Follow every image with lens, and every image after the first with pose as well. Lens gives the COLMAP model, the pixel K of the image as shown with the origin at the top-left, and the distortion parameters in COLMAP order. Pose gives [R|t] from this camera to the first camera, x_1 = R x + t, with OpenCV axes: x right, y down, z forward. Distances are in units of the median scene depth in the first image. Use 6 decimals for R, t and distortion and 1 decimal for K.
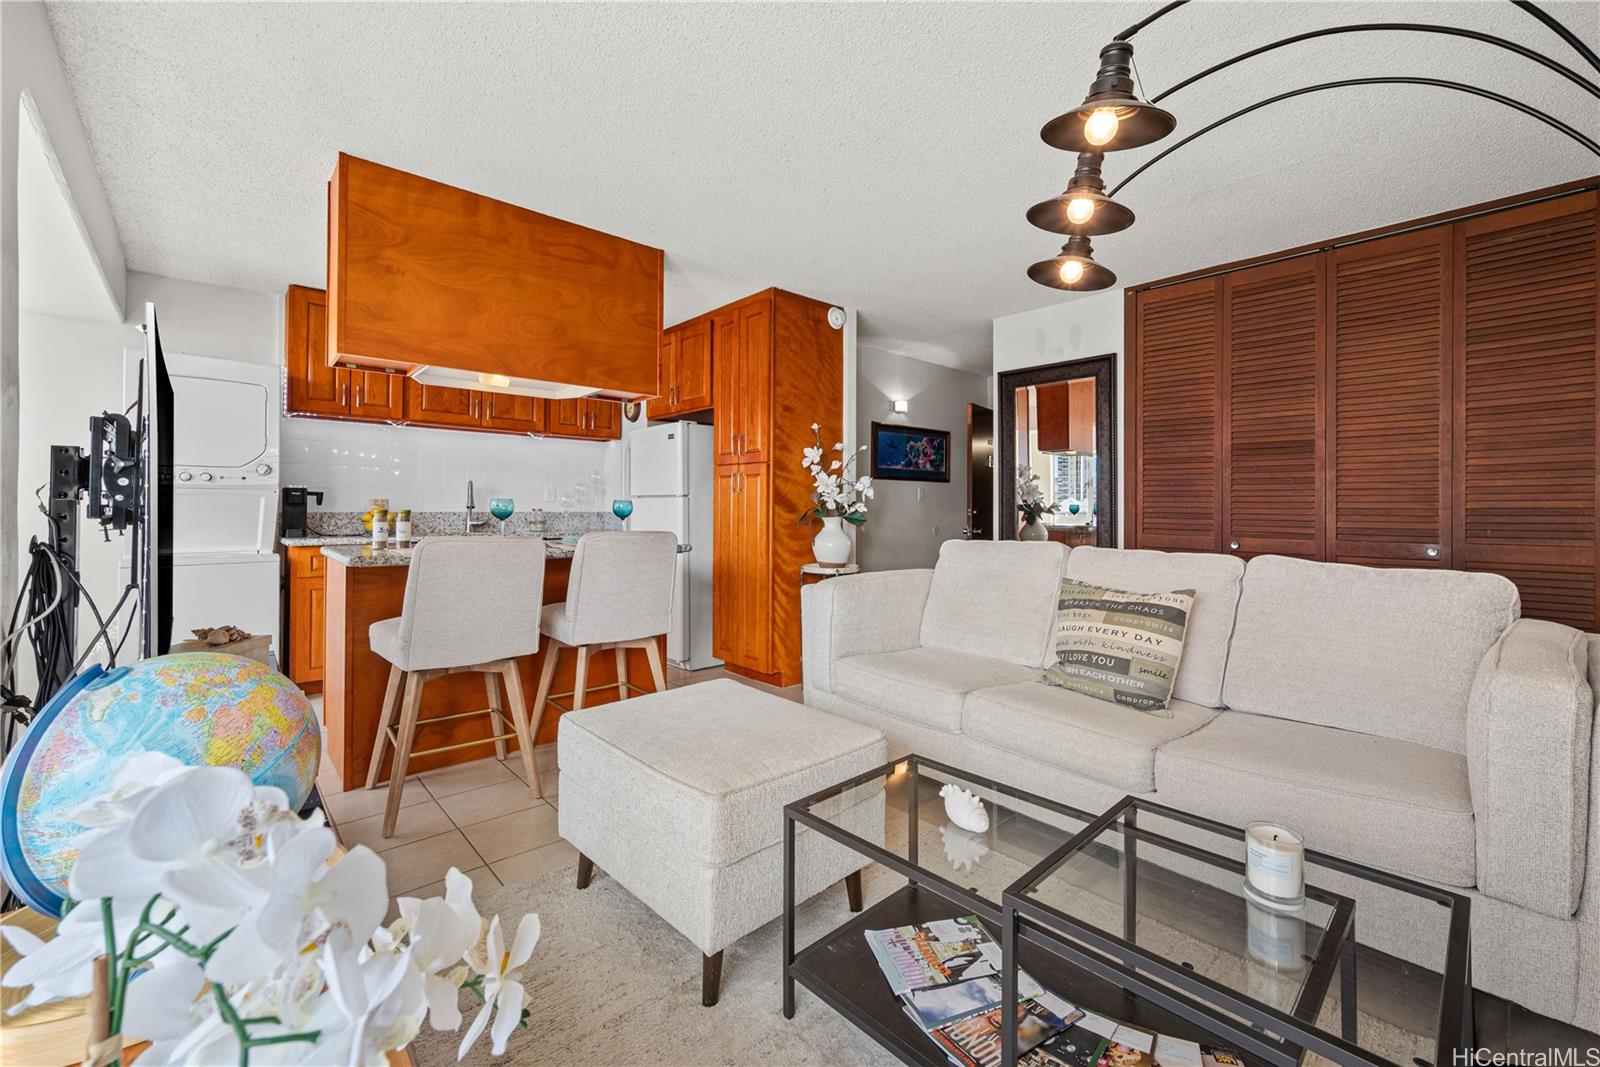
lens RADIAL K [[652.8, 0, 804.3], [0, 652.8, 522.1], [0, 0, 1]] dist [-0.000530, -0.000048]
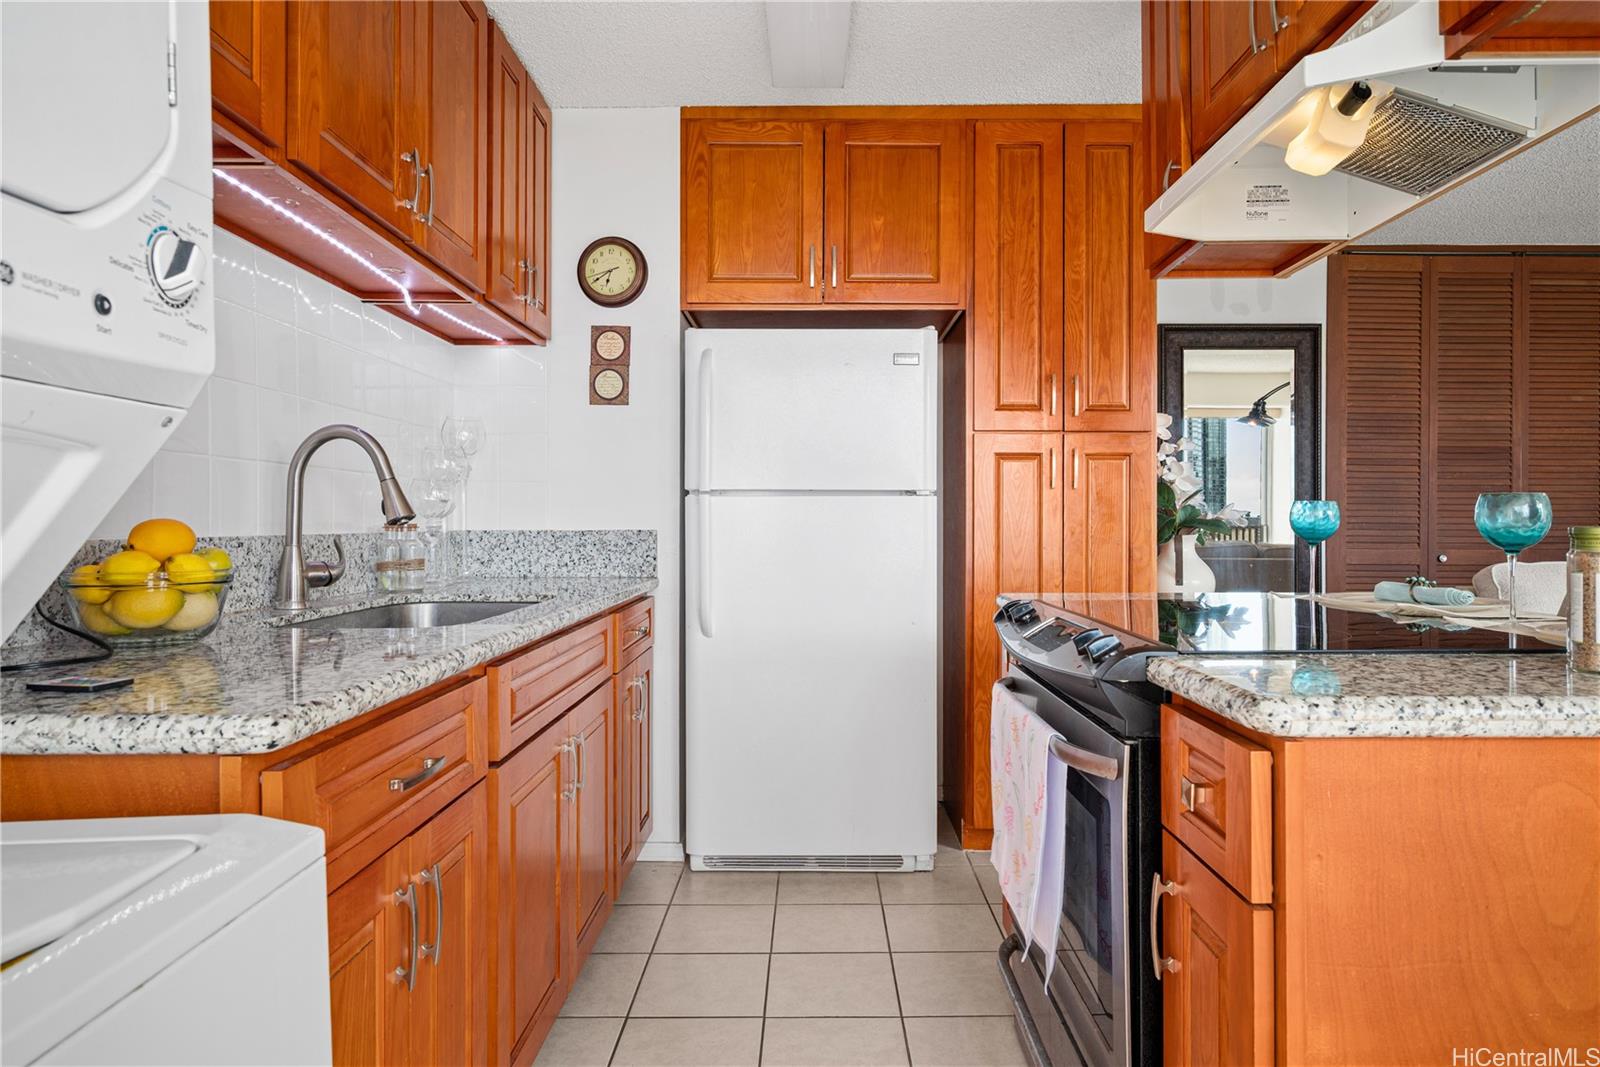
lens RADIAL K [[954.9, 0, 831.5], [0, 954.9, 522.0], [0, 0, 1]] dist [-0.001804, -0.000565]
pose [[0.666633, -0.005591, 0.745365, -0.840547], [0.019387, 0.999764, -0.009839, -0.017419], [-0.745134, 0.021010, 0.666584, 0.712389]]
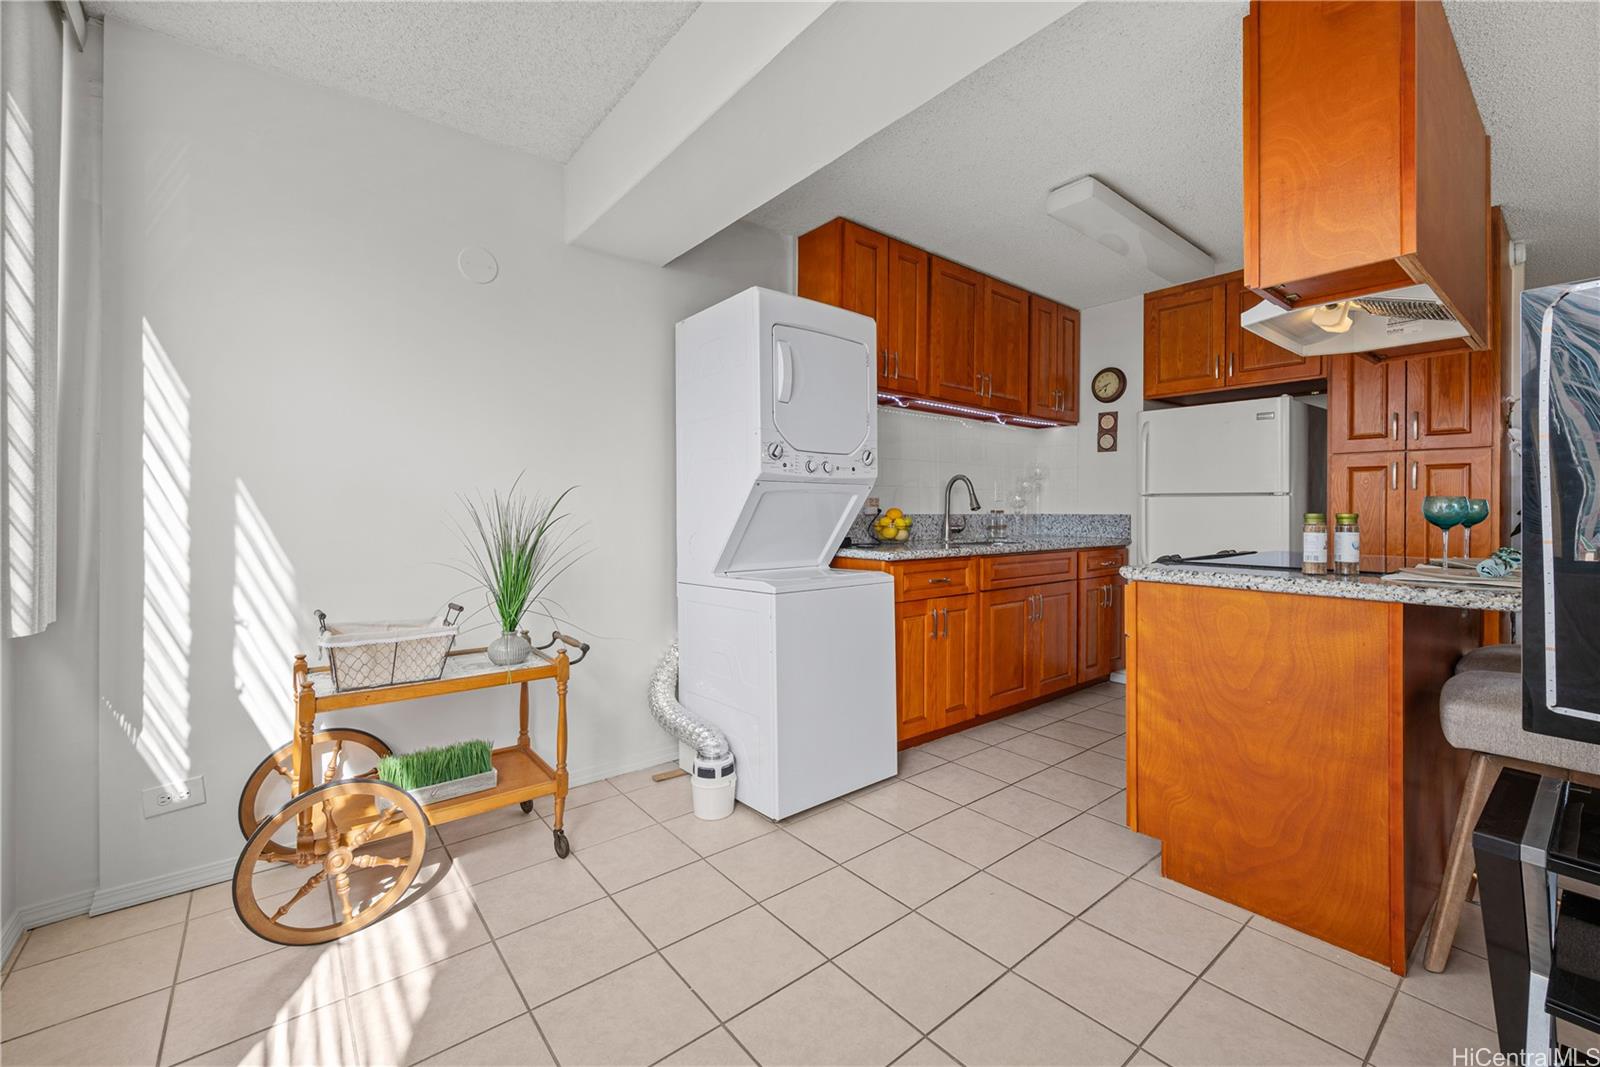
lens RADIAL K [[652.8, 0, 804.3], [0, 652.8, 522.1], [0, 0, 1]] dist [-0.000530, -0.000048]
pose [[0.998218, 0.000995, -0.059671, -0.807364], [-0.001065, 0.999999, -0.001148, -0.007093], [0.059670, 0.001210, 0.998217, 0.242542]]
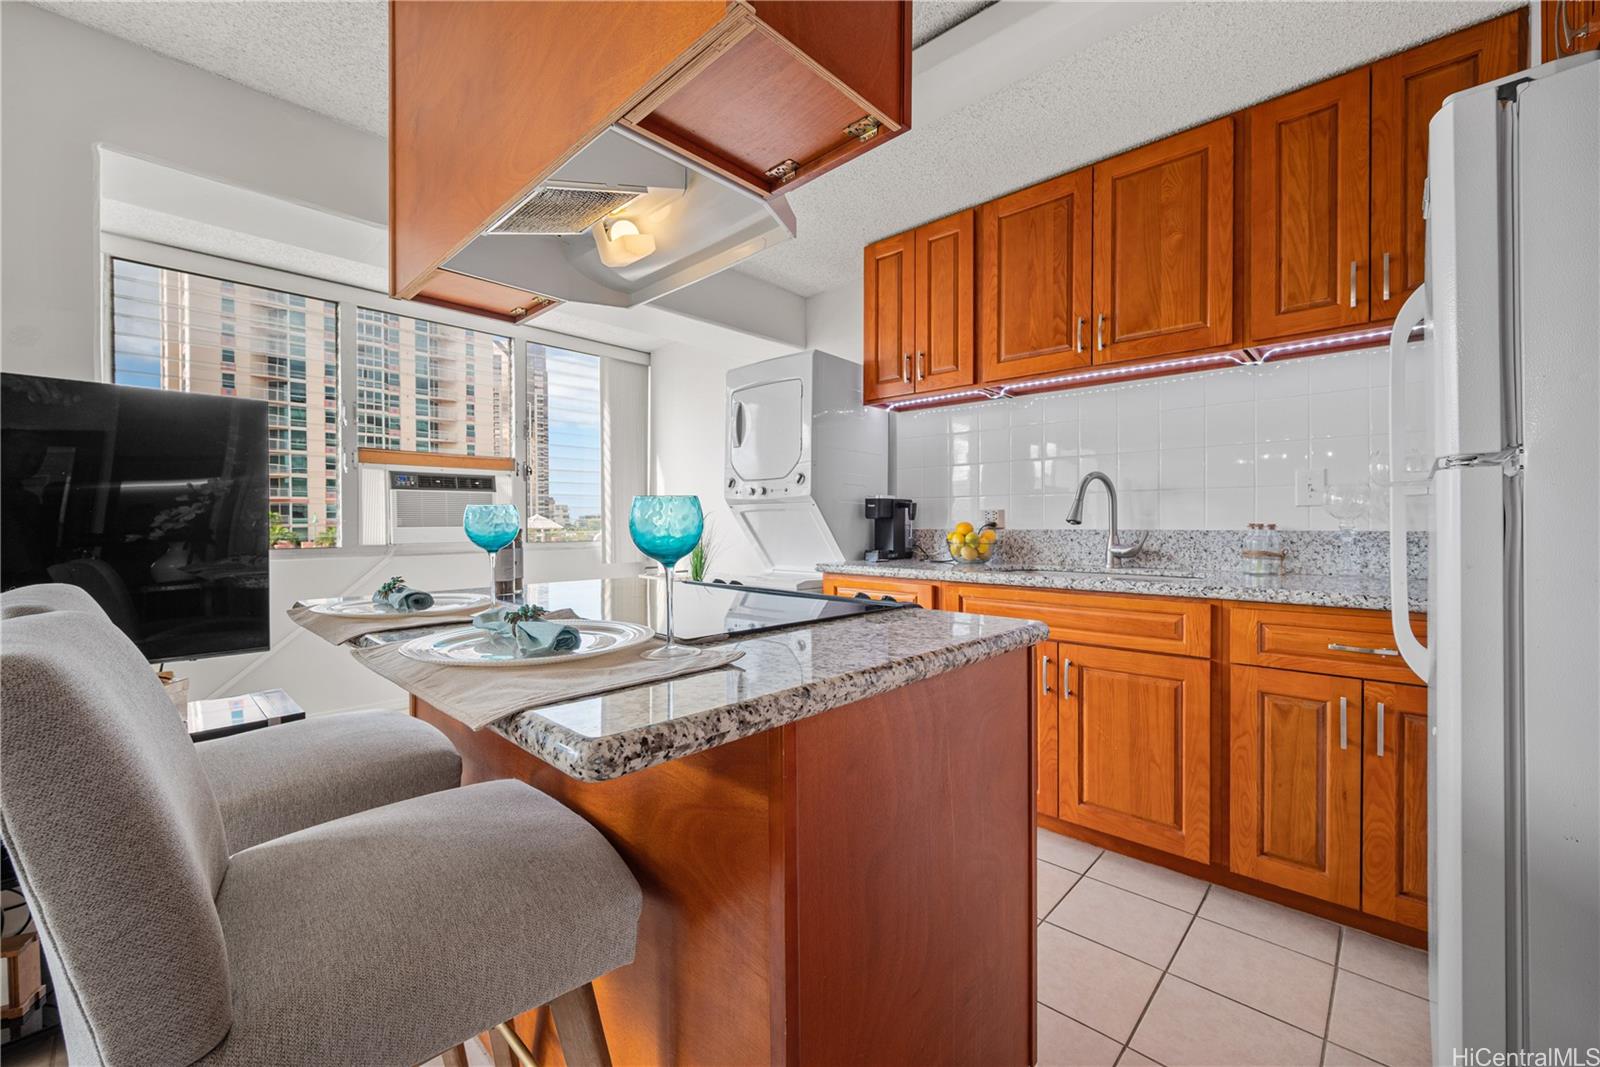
lens RADIAL K [[652.8, 0, 804.3], [0, 652.8, 522.1], [0, 0, 1]] dist [-0.000530, -0.000048]
pose [[0.058266, -0.006544, -0.998280, 0.015447], [-0.017409, 0.999820, -0.007570, -0.017067], [0.998149, 0.017820, 0.058142, 0.908828]]
